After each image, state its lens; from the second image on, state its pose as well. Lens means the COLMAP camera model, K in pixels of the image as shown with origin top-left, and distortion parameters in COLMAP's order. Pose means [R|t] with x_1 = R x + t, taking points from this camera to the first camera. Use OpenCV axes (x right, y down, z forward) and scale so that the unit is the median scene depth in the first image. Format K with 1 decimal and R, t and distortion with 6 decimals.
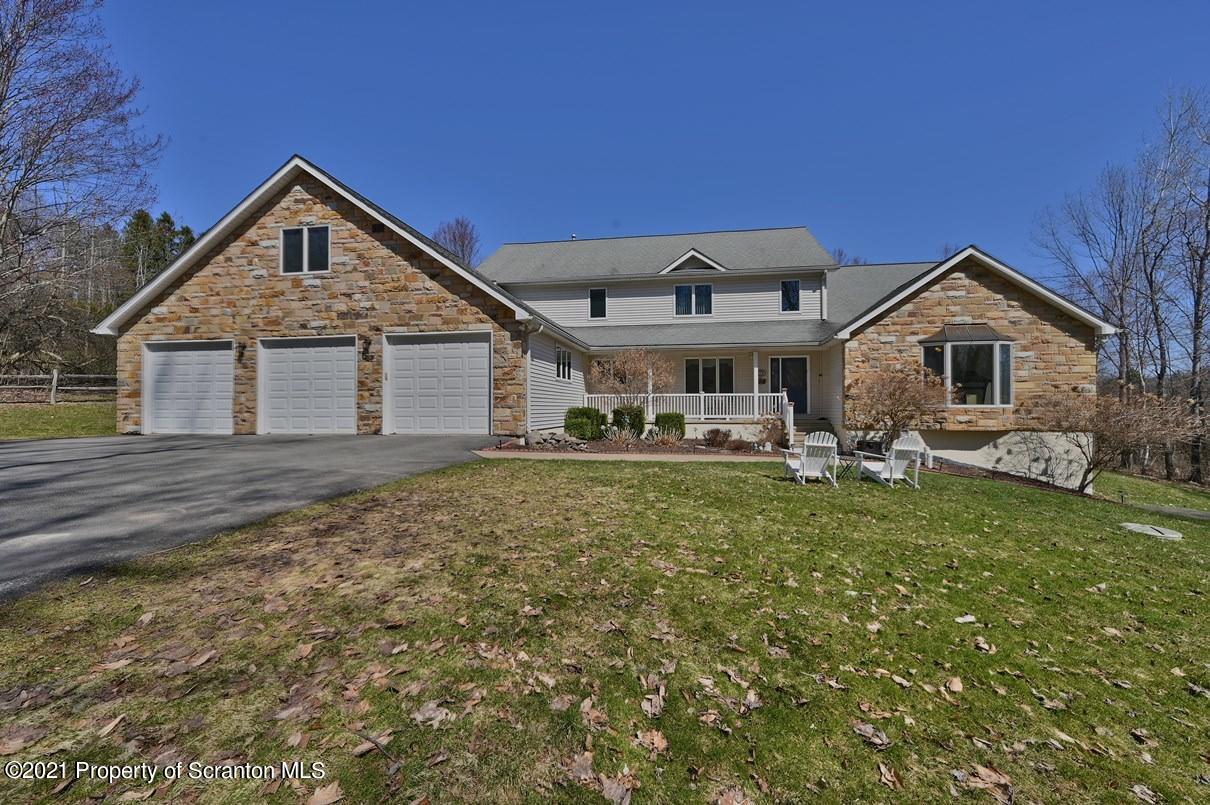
lens RADIAL K [[486.3, 0, 605.7], [0, 486.3, 402.7], [0, 0, 1]] dist [0.001389, 0.000213]
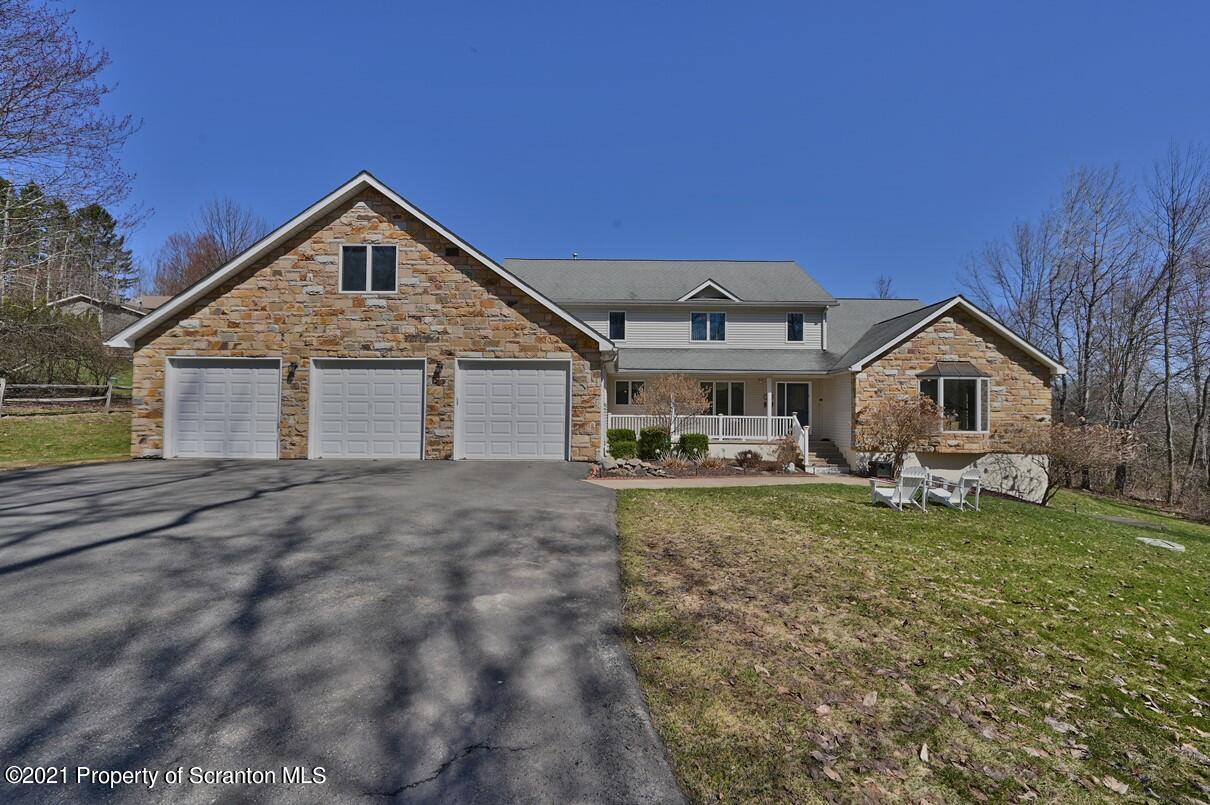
lens RADIAL K [[486.3, 0, 612.5], [0, 486.3, 406.5], [0, 0, 1]] dist [0.001389, 0.000213]
pose [[0.987745, 0.014313, 0.155419, -0.267801], [-0.013454, 0.999888, -0.006581, -0.037537], [-0.155496, 0.004409, 0.987827, -0.027538]]
